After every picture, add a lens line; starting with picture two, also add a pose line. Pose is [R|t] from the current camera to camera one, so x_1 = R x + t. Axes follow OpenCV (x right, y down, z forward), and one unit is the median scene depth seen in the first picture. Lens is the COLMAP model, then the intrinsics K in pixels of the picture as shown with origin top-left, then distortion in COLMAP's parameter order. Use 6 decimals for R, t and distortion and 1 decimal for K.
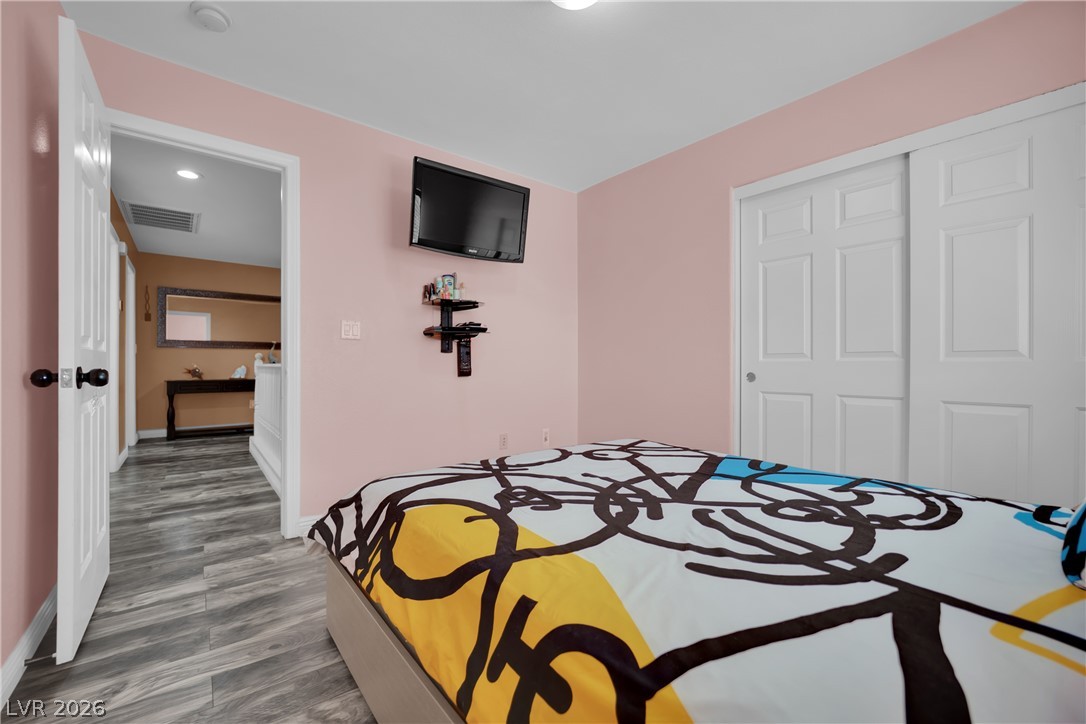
lens RADIAL K [[462.2, 0, 537.8], [0, 462.2, 366.7], [0, 0, 1]] dist [-0.018632, -0.000411]
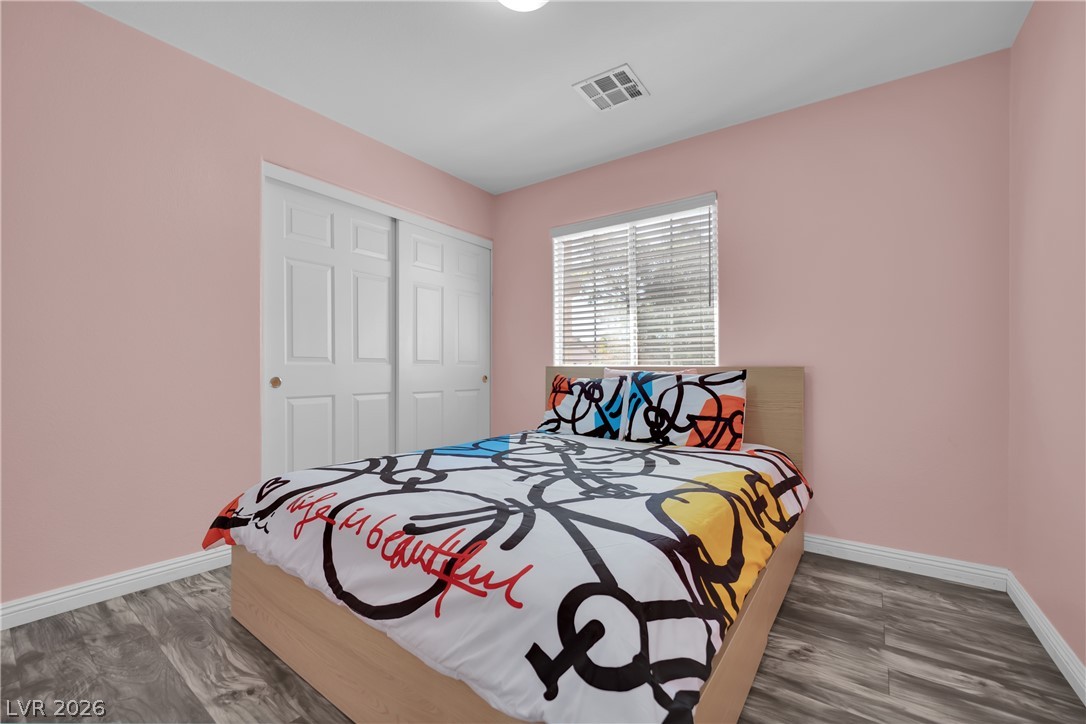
lens RADIAL K [[462.2, 0, 536.0], [0, 462.2, 364.0], [0, 0, 1]] dist [-0.018632, -0.000411]
pose [[-0.278267, 0.006281, 0.960483, -0.731997], [-0.002412, 0.999971, -0.007238, -0.010547], [-0.960501, -0.004331, -0.278244, 1.044254]]
